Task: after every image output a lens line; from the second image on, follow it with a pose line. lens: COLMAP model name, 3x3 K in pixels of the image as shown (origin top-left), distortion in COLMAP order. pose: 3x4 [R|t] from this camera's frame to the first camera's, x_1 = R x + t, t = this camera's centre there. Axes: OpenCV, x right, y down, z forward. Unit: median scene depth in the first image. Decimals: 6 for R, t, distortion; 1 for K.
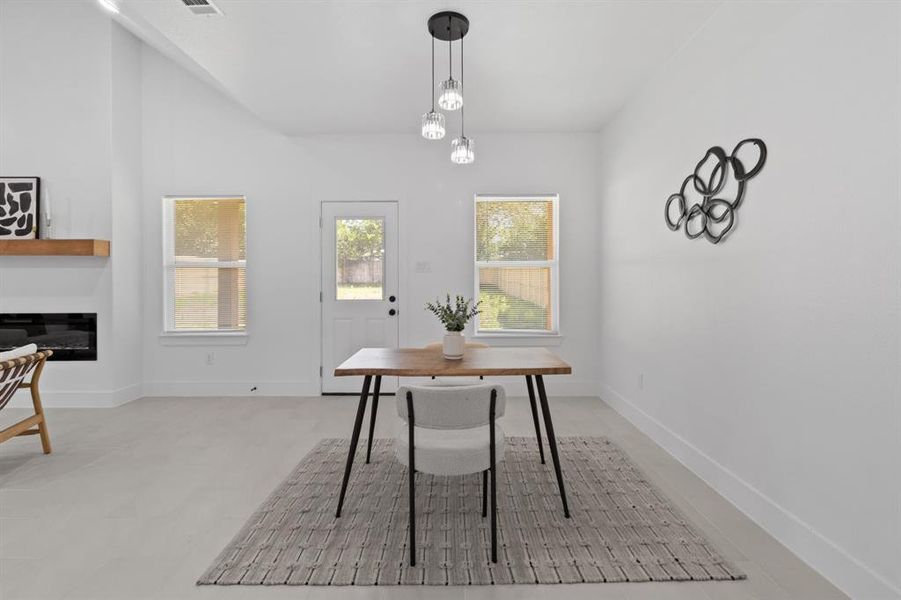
lens RADIAL K [[420.3, 0, 452.6], [0, 420.3, 281.2], [0, 0, 1]] dist [0.004198, 0.000926]
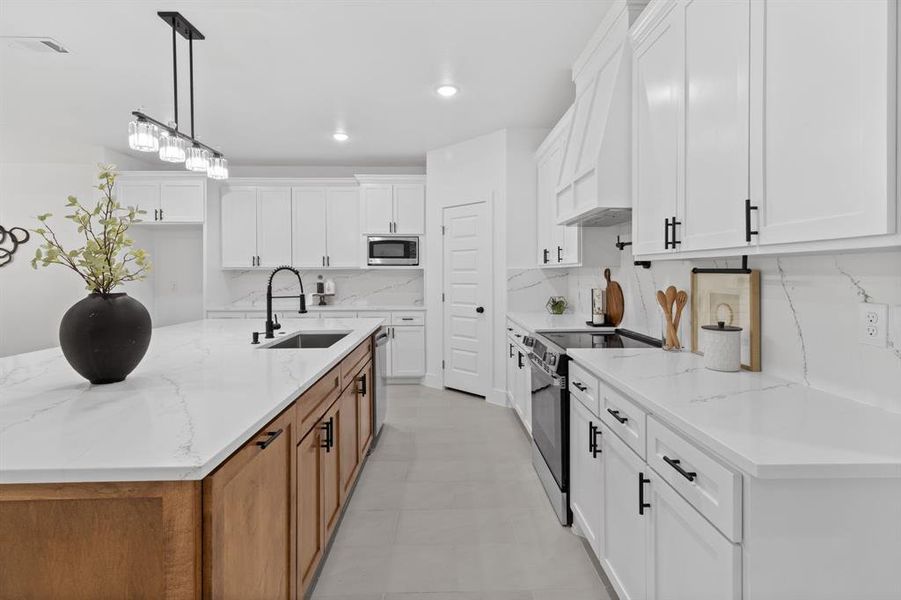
lens RADIAL K [[420.2, 0, 451.6], [0, 420.2, 277.9], [0, 0, 1]] dist [0.003395, 0.000476]
pose [[-0.031026, -0.006641, 0.999497, -1.062067], [0.001091, 0.999977, 0.006678, -0.028886], [-0.999518, 0.001298, -0.031018, -0.839888]]
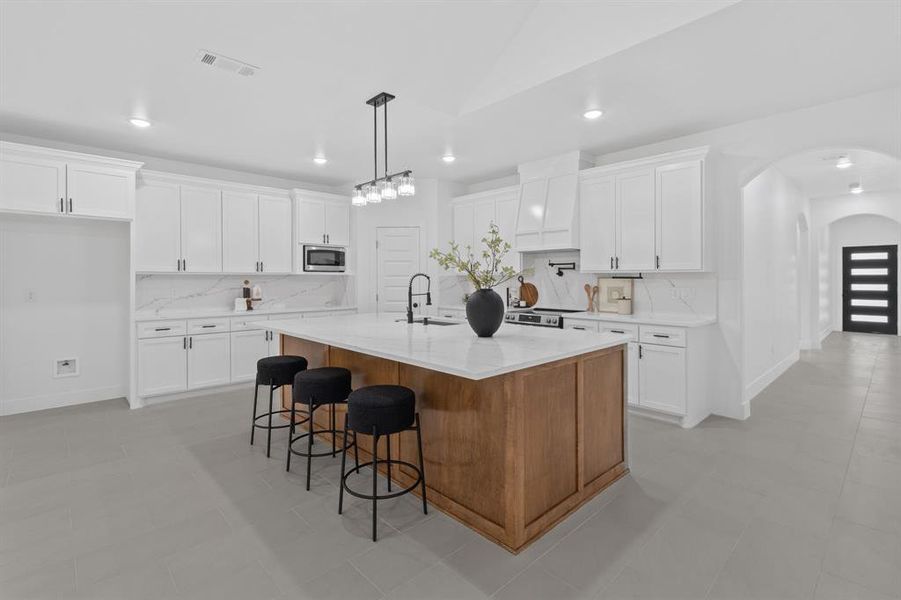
lens RADIAL K [[420.2, 0, 451.6], [0, 420.2, 277.9], [0, 0, 1]] dist [0.003395, 0.000476]
pose [[-0.693013, 0.006024, 0.720900, -1.146130], [0.002811, 0.999980, -0.005653, -0.027028], [-0.720919, -0.001891, -0.693016, 0.025146]]
